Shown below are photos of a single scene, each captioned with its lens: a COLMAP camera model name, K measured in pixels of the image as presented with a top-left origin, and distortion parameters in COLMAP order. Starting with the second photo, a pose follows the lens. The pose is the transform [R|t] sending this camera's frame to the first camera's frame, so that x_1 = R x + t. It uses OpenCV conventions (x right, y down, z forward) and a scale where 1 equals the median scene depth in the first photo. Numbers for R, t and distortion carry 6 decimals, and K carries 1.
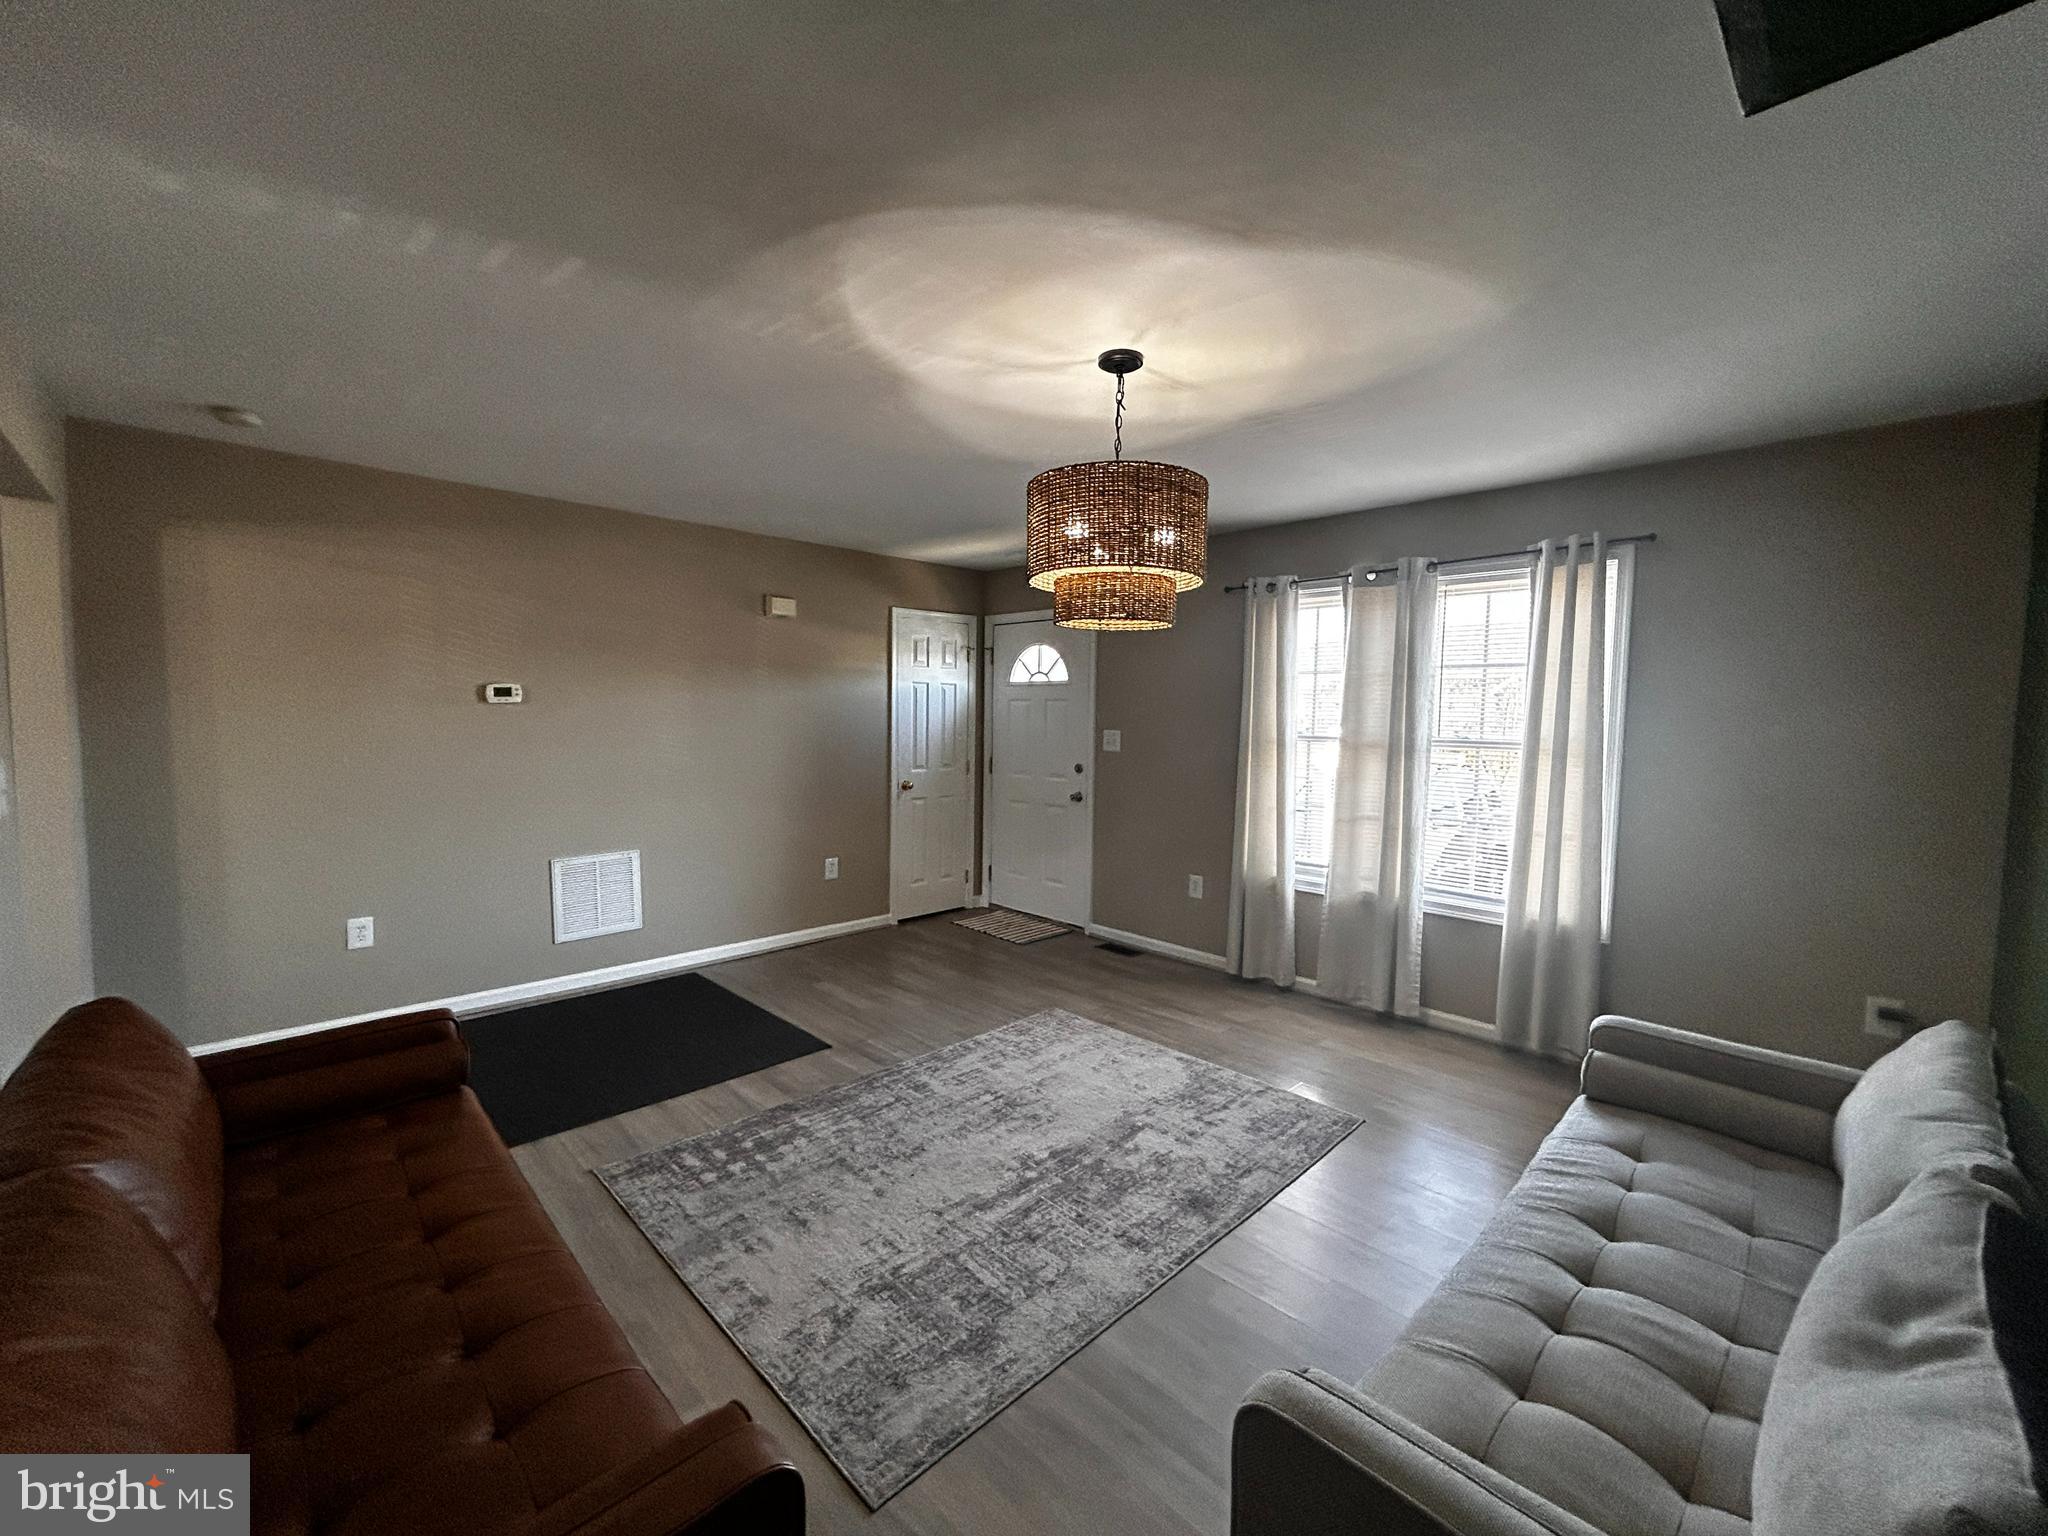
lens RADIAL K [[831.3, 0, 1015.4], [0, 831.3, 767.0], [0, 0, 1]] dist [0.000979, 0.001319]
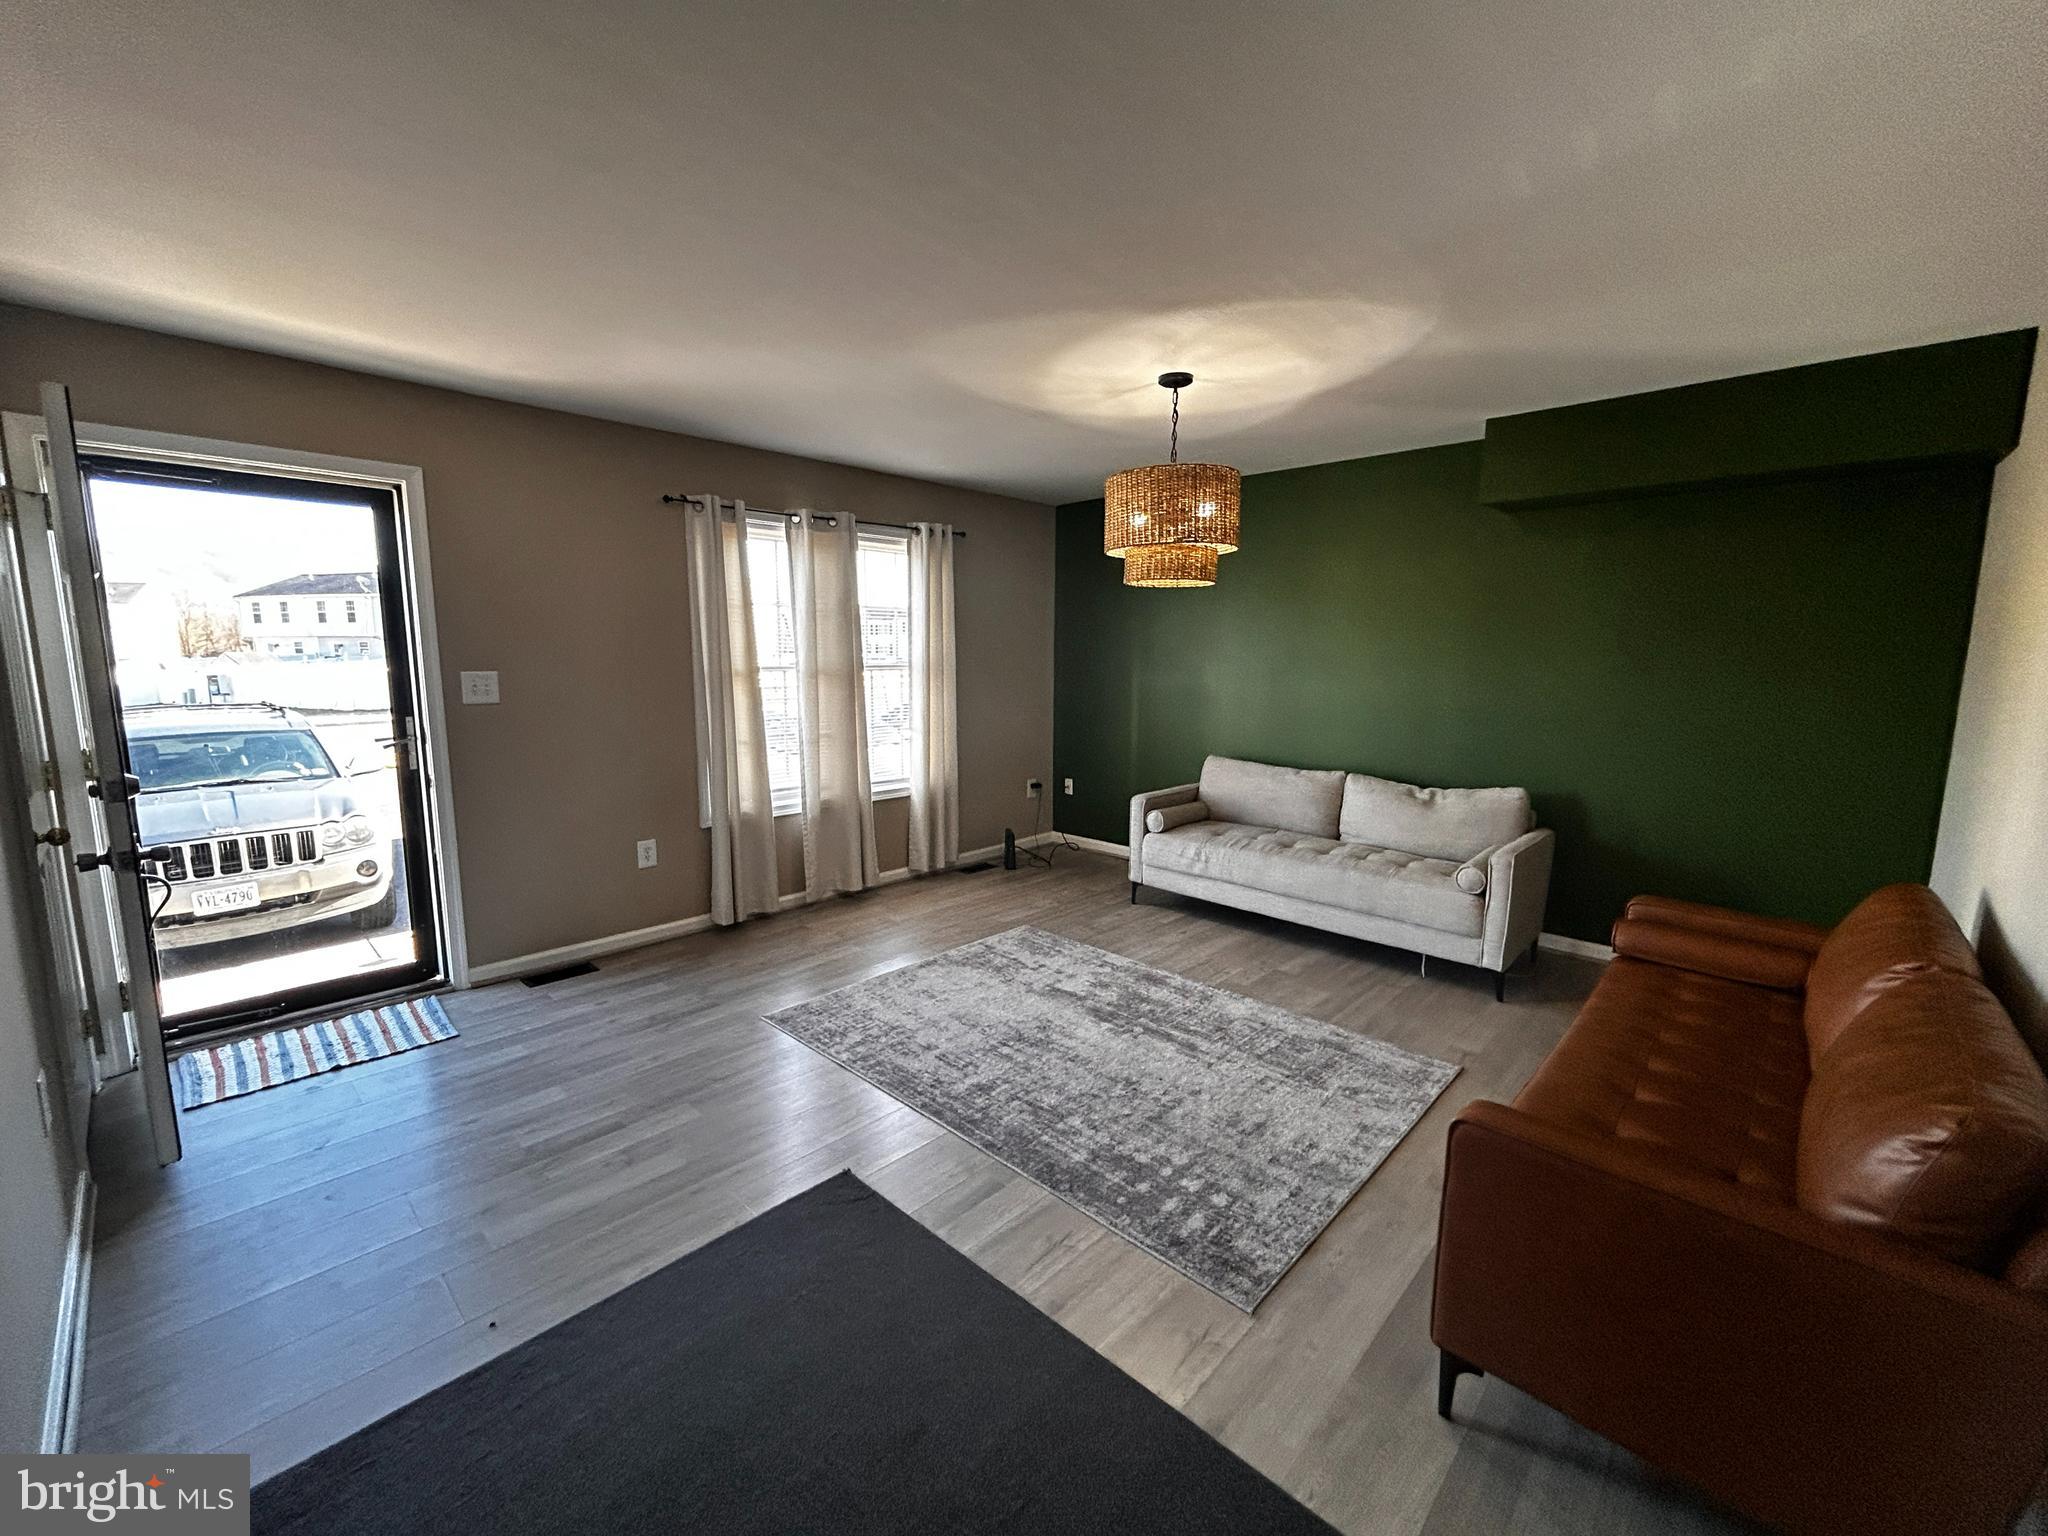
lens RADIAL K [[831.3, 0, 1012.7], [0, 831.3, 768.1], [0, 0, 1]] dist [0.000979, 0.001319]
pose [[-0.030903, -0.158152, 0.986931, -1.004931], [0.058935, 0.985396, 0.159752, -0.087636], [-0.997783, 0.063102, -0.021131, 1.058380]]
